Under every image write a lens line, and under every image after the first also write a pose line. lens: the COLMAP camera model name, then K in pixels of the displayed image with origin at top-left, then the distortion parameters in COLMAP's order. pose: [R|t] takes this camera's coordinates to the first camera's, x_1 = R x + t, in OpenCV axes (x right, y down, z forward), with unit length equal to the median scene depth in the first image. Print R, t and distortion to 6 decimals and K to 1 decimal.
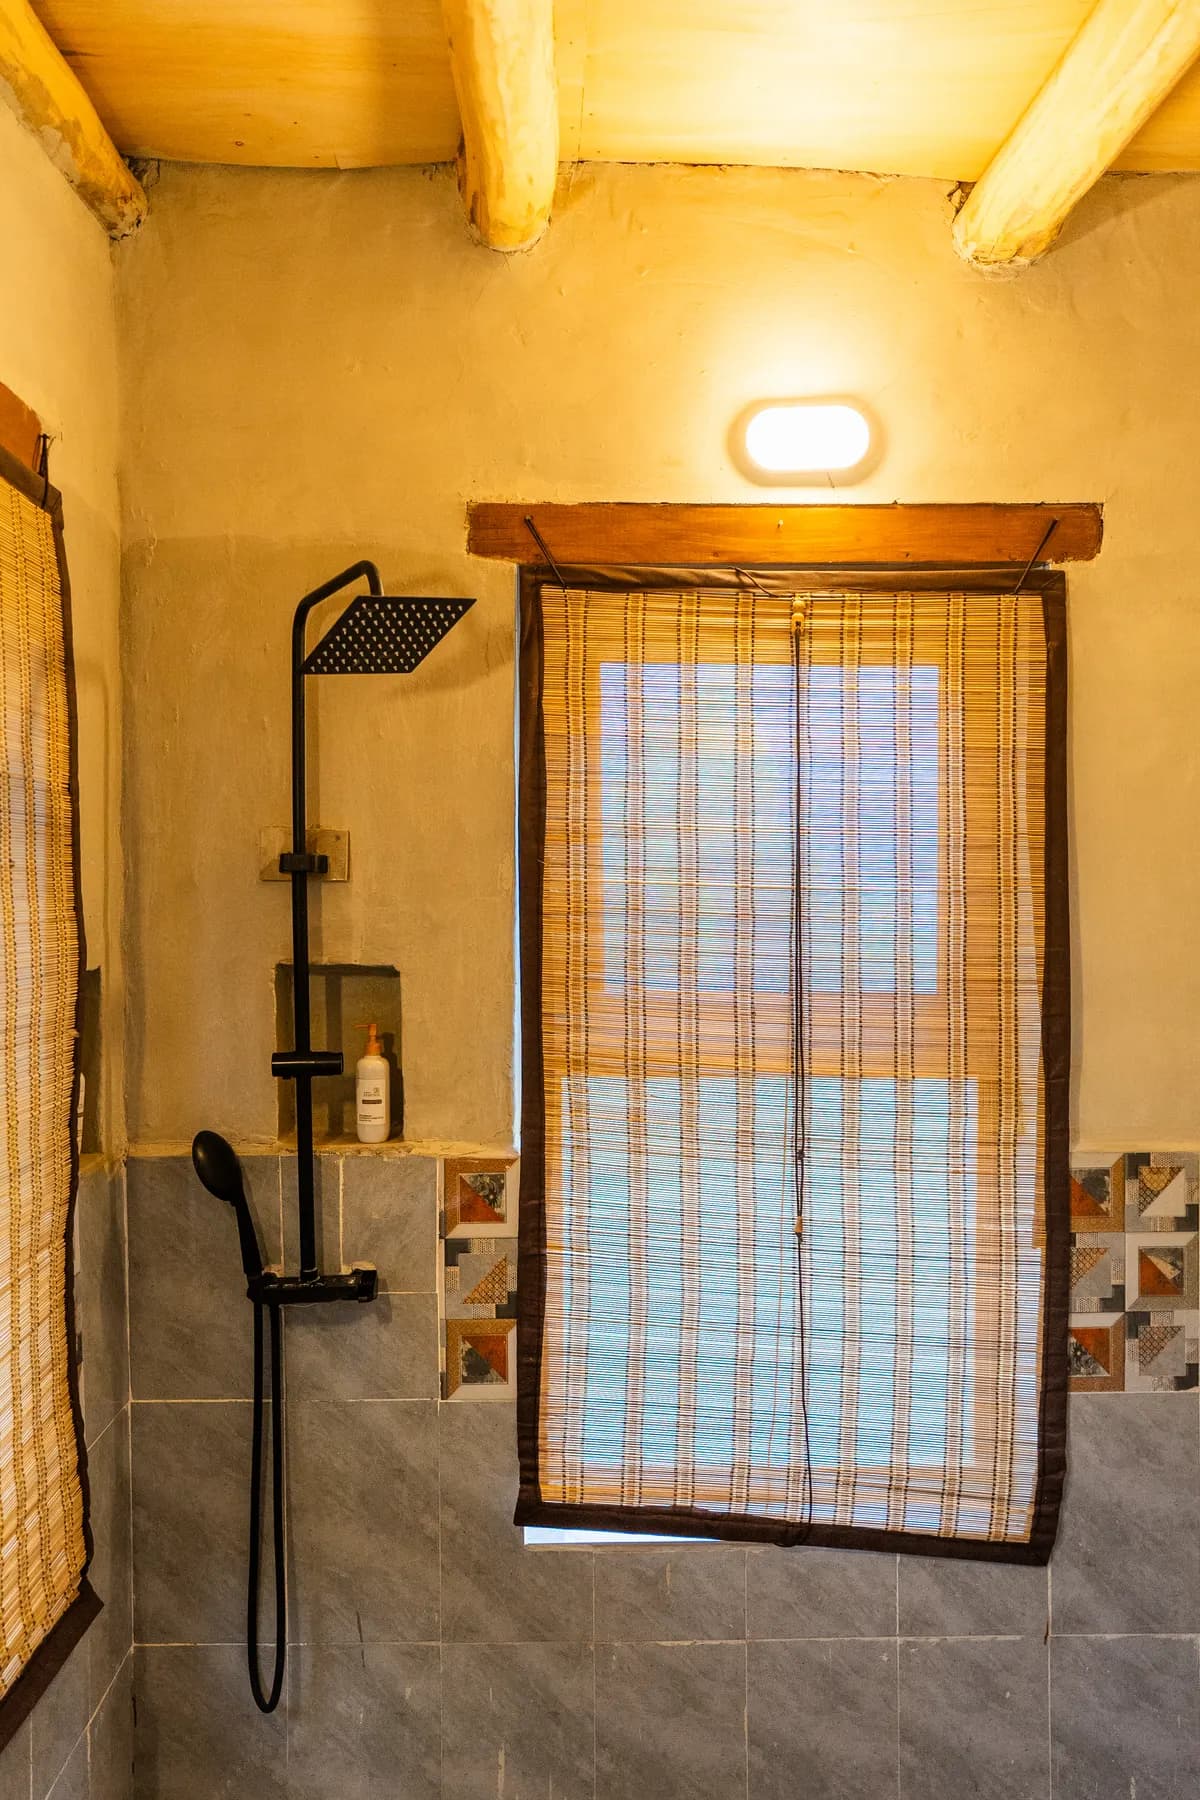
lens RADIAL K [[1582.2, 0, 600.7], [0, 1582.2, 896.2], [0, 0, 1]] dist [-0.006129, 0.016683]
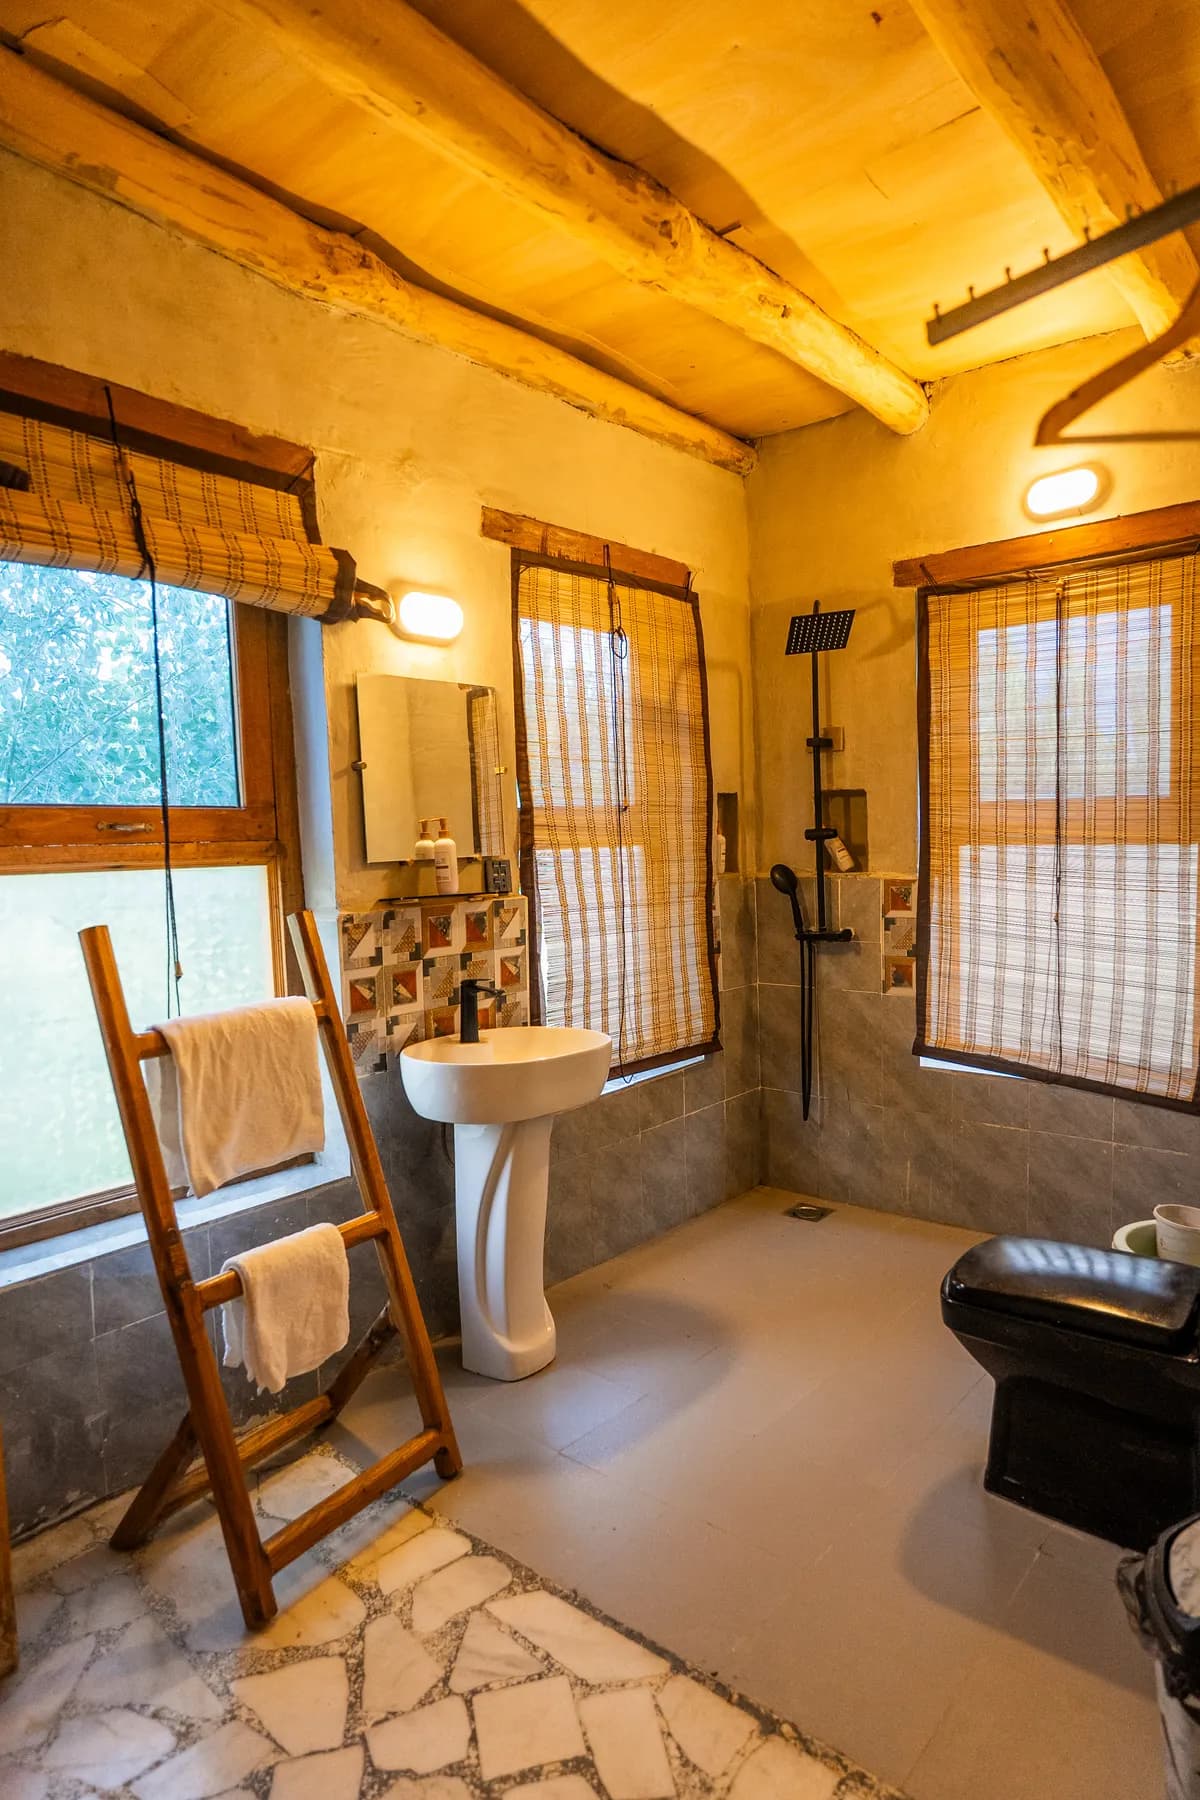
lens RADIAL K [[1033.5, 0, 598.0], [0, 1033.5, 908.8], [0, 0, 1]] dist [-0.055569, 0.035697]
pose [[0.742292, 0.025680, -0.669584, 0.535399], [0.015954, 0.998305, 0.055974, 0.121665], [0.669887, -0.052232, 0.740624, -0.270845]]
